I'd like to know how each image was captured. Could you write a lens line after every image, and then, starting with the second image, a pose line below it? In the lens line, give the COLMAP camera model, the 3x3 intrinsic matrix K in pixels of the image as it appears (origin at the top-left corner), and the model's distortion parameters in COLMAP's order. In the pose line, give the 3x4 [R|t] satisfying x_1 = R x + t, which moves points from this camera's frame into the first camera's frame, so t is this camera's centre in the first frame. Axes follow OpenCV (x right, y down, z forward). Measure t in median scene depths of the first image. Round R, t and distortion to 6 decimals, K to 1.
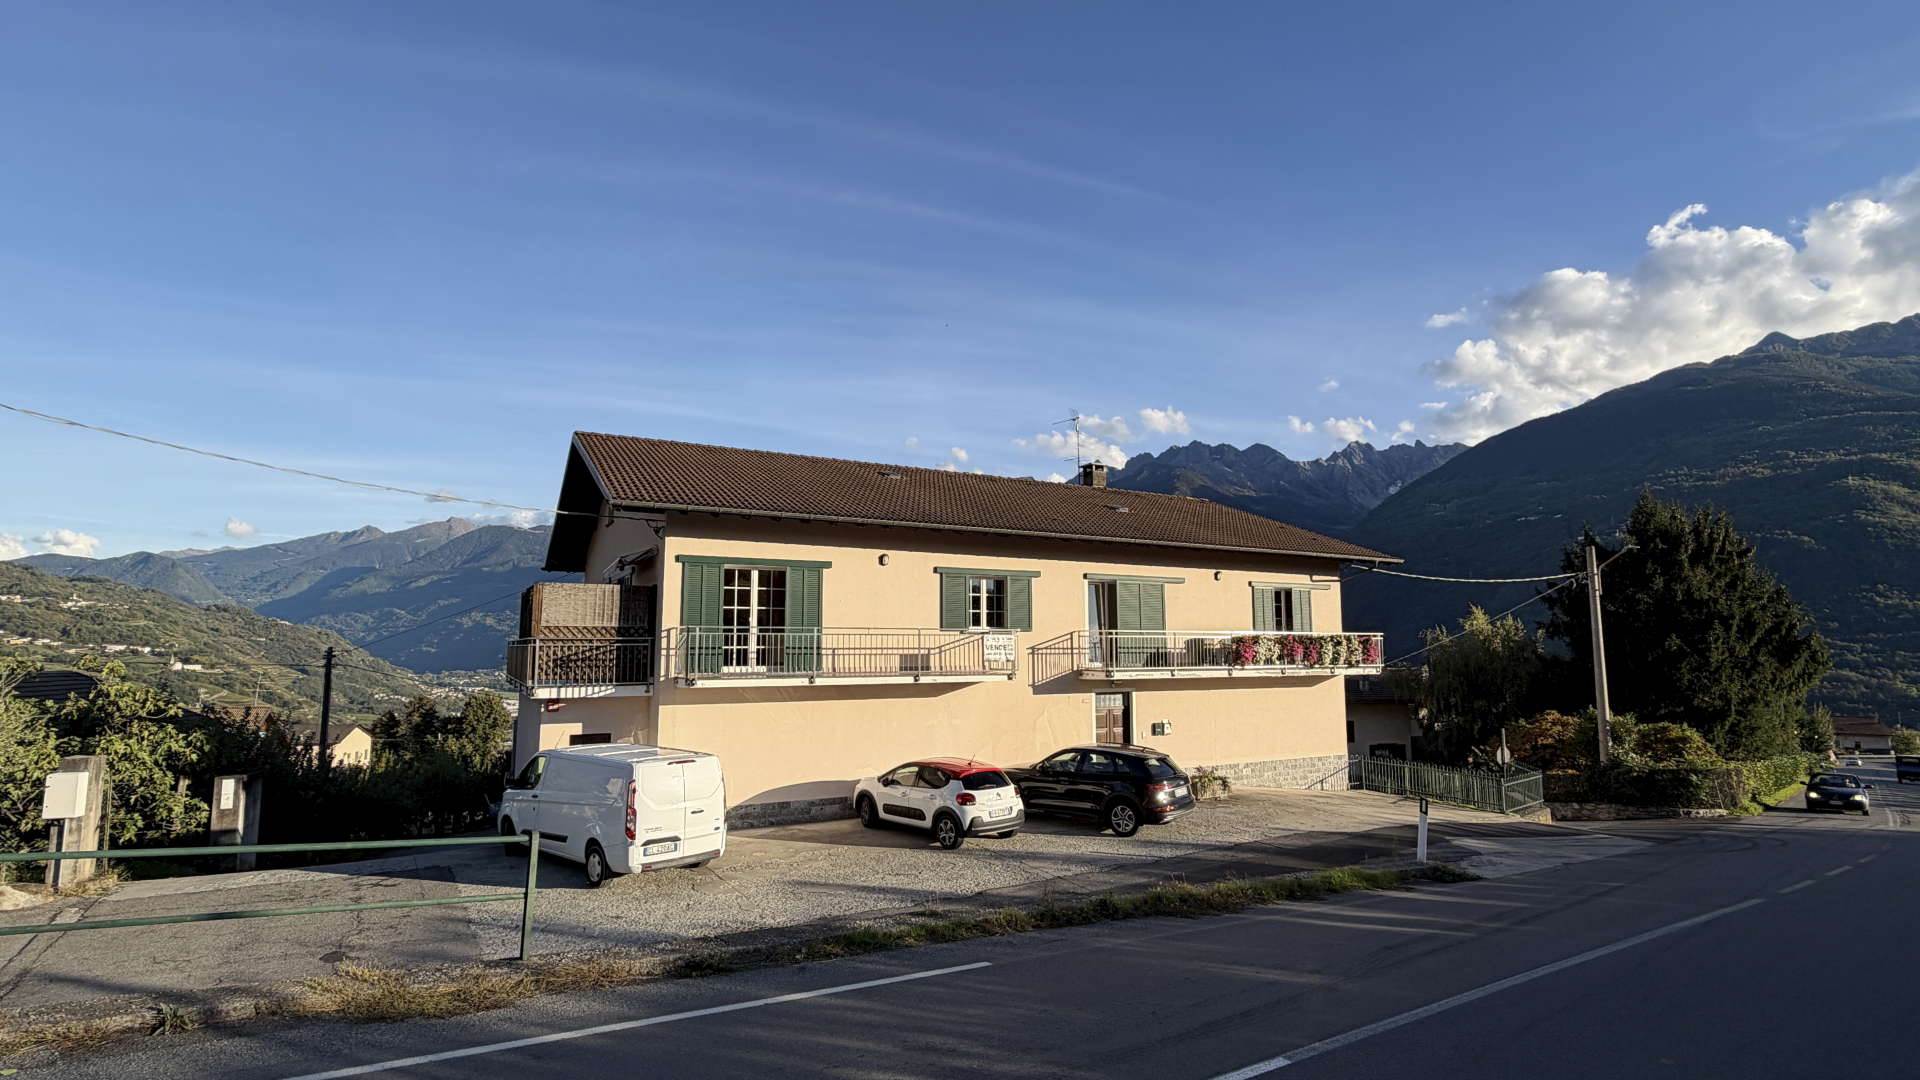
lens RADIAL K [[928.4, 0, 974.8], [0, 928.4, 547.7], [0, 0, 1]] dist [0.002100, 0.000490]
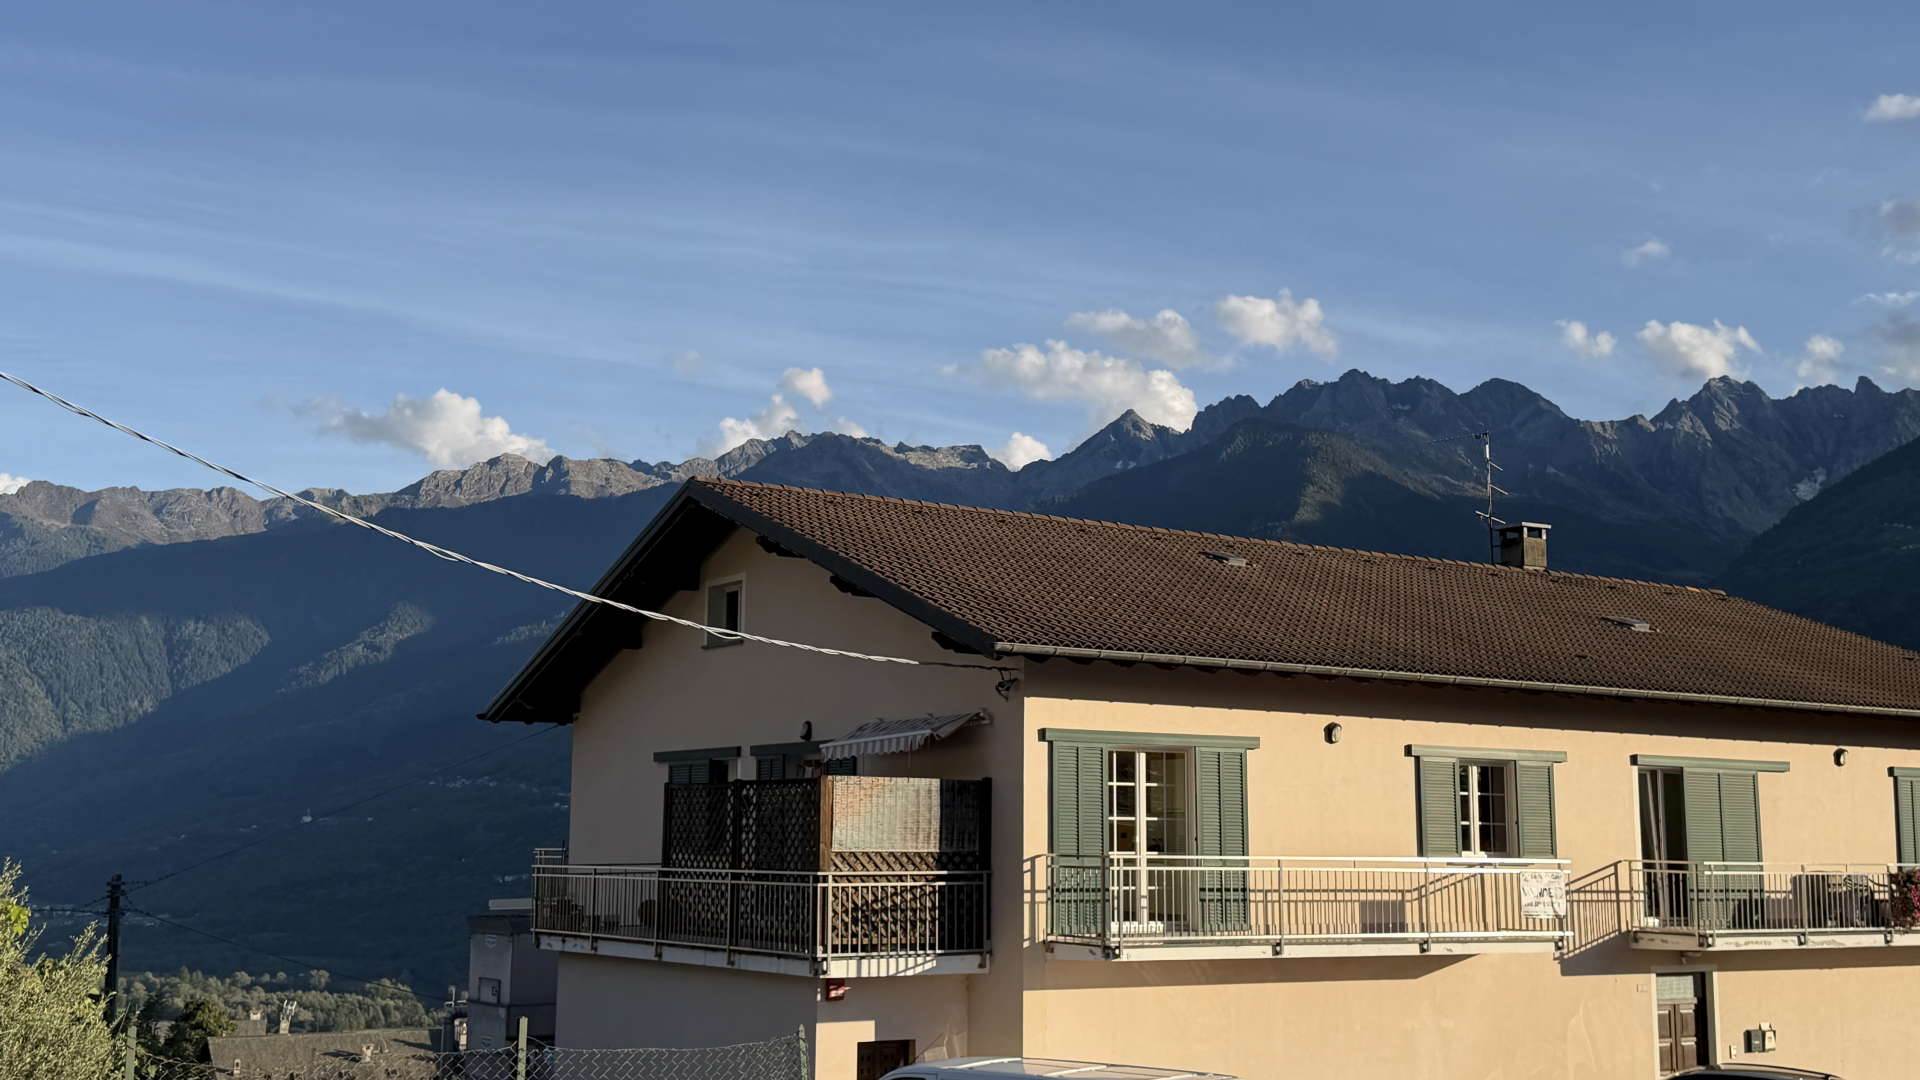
lens RADIAL K [[2197.4, 0, 945.3], [0, 2197.4, 545.4], [0, 0, 1]] dist [0.080197, 0.000000]
pose [[0.998030, 0.016868, 0.060428, -0.369060], [-0.015228, 0.999506, -0.027499, -0.053840], [-0.060862, 0.026524, 0.997794, -0.292624]]
